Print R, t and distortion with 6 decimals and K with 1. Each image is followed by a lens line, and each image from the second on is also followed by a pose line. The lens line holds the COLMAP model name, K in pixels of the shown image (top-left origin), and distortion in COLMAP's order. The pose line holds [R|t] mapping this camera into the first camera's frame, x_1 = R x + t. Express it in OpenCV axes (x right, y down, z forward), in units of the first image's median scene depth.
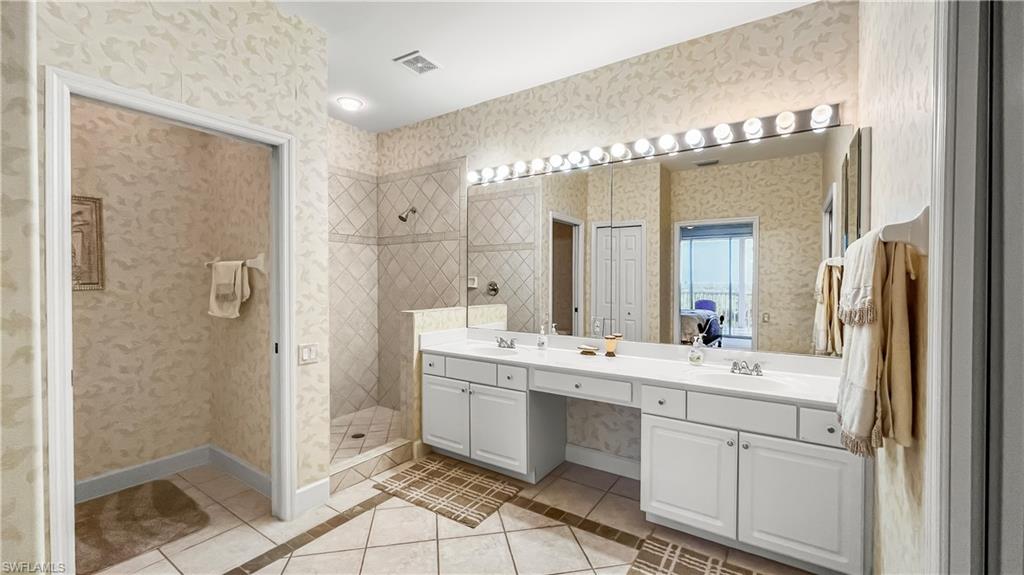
lens RADIAL K [[414.9, 0, 512.2], [0, 414.9, 284.2], [0, 0, 1]] dist [-0.003344, -0.000229]
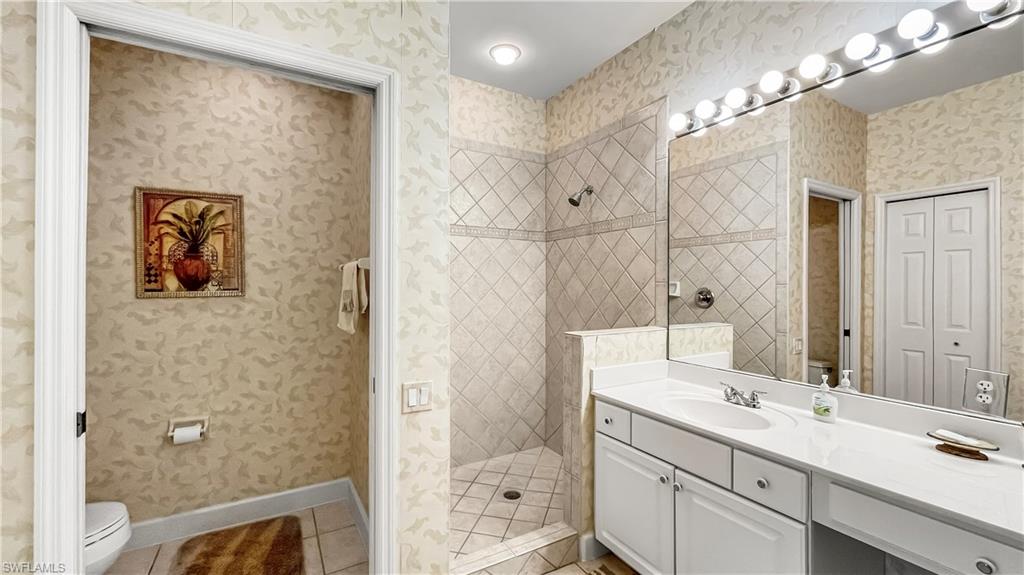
lens RADIAL K [[414.9, 0, 510.9], [0, 414.9, 285.6], [0, 0, 1]] dist [-0.003344, -0.000229]
pose [[0.897144, 0.000934, -0.441738, -0.051403], [-0.005556, 0.999943, -0.009169, -0.004024], [0.441704, 0.010680, 0.897097, 0.375735]]
